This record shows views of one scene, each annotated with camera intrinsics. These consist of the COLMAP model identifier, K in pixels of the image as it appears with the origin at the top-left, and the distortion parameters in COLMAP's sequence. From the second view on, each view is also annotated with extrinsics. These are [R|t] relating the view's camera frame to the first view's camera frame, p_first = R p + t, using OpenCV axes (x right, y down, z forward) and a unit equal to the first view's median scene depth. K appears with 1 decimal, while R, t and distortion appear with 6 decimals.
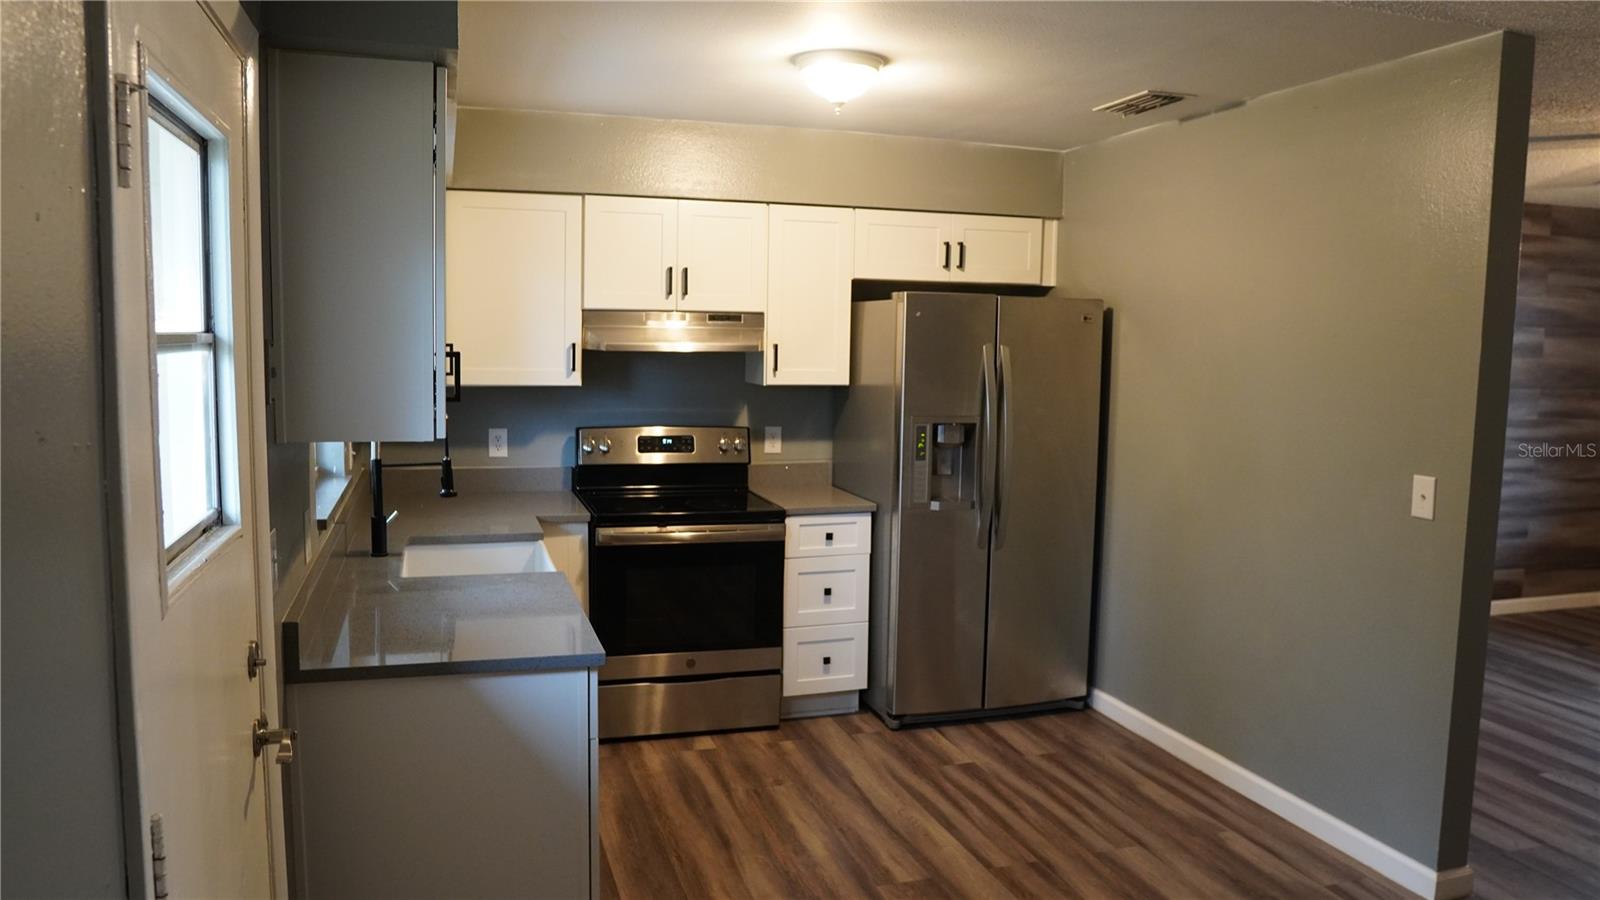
lens RADIAL K [[1122.8, 0, 800.0], [0, 1122.8, 450.0], [0, 0, 1]] dist [-0.109857, 0.071225]
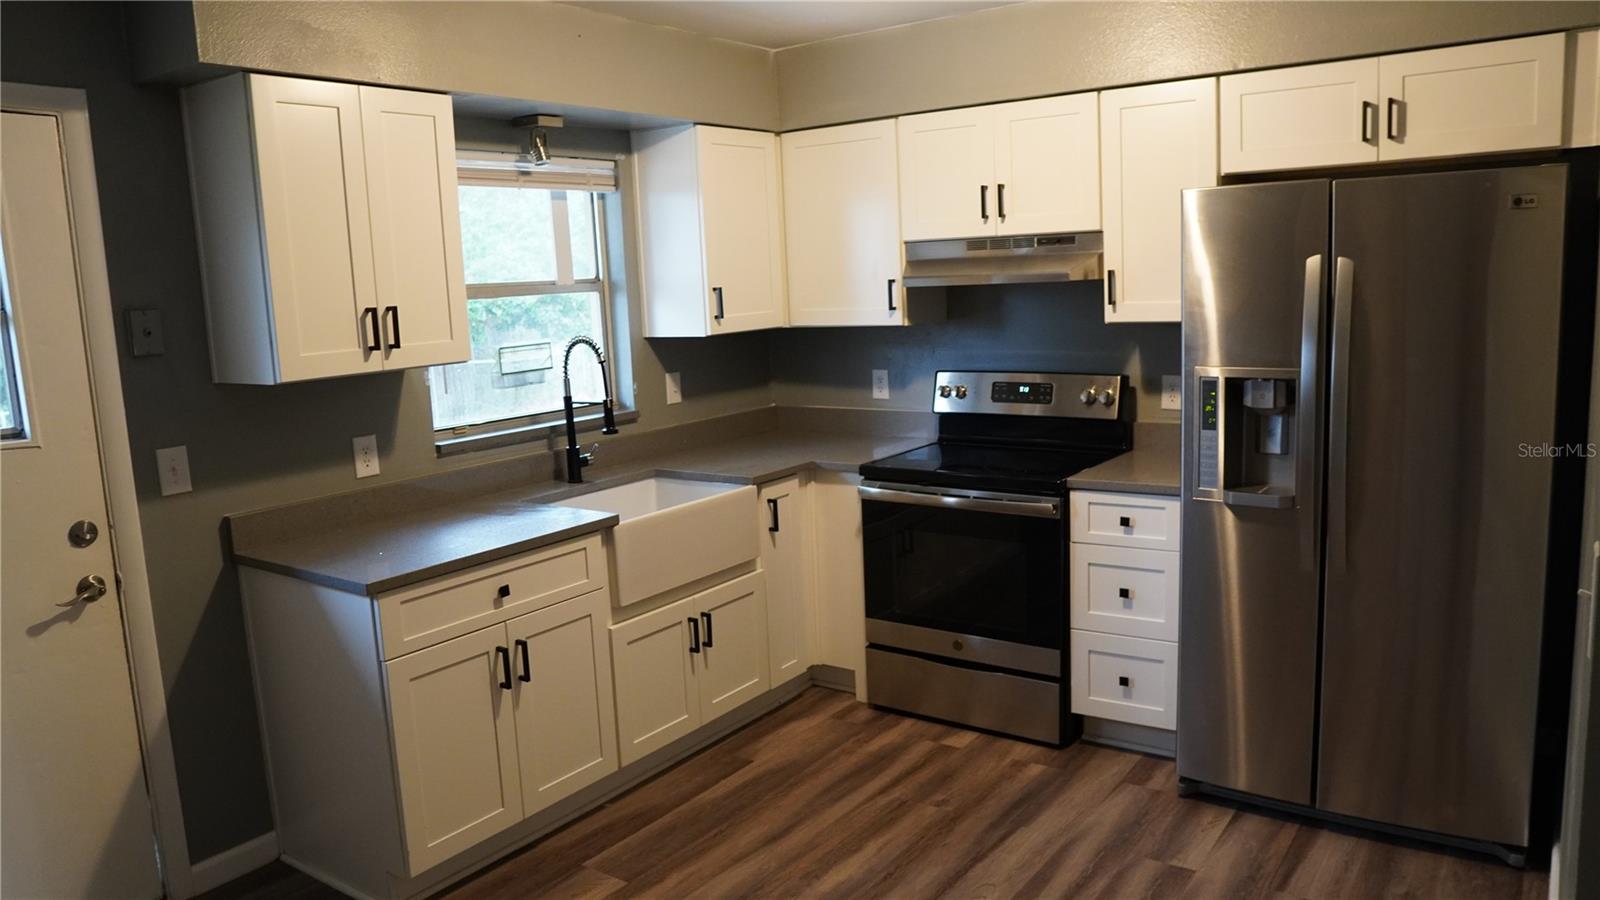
lens RADIAL K [[1122.8, 0, 800.0], [0, 1122.8, 450.0], [0, 0, 1]] dist [-0.109857, 0.071225]
pose [[0.596674, 0.078106, -0.798674, 0.495014], [-0.028617, 0.996690, 0.076091, -0.022778], [0.801973, -0.022546, 0.596934, 0.373417]]
